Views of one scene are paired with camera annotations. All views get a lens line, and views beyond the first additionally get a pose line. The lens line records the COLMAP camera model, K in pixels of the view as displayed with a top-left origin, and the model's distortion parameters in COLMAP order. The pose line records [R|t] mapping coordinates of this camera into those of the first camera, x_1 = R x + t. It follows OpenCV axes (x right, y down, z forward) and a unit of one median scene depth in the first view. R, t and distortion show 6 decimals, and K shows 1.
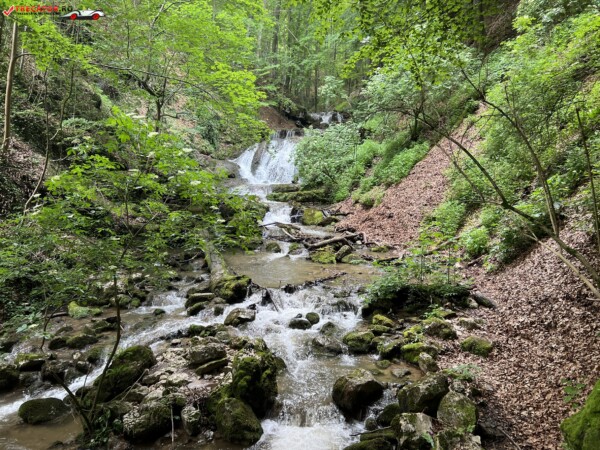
lens RADIAL K [[451.1, 0, 301.9], [0, 451.1, 228.0], [0, 0, 1]] dist [0.062290, -0.074067]
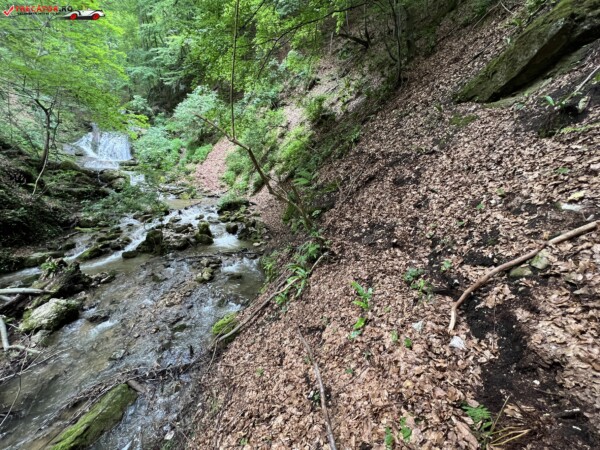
lens RADIAL K [[239.1, 0, 299.7], [0, 239.1, 225.7], [0, 0, 1]] dist [0.000424, -0.000714]
pose [[0.762469, -0.169580, 0.624406, -0.367341], [0.048010, 0.977211, 0.206772, -0.022465], [-0.645241, -0.127680, 0.753234, -0.451454]]
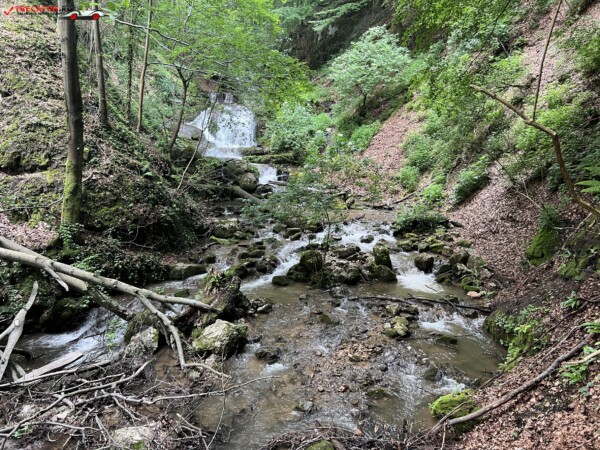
lens RADIAL K [[451.1, 0, 301.4], [0, 451.1, 228.7], [0, 0, 1]] dist [0.062290, -0.074067]
pose [[0.966954, -0.036921, 0.252263, -0.539849], [0.010593, 0.994422, 0.104938, -0.020206], [-0.254730, -0.098798, 0.961952, -0.504057]]
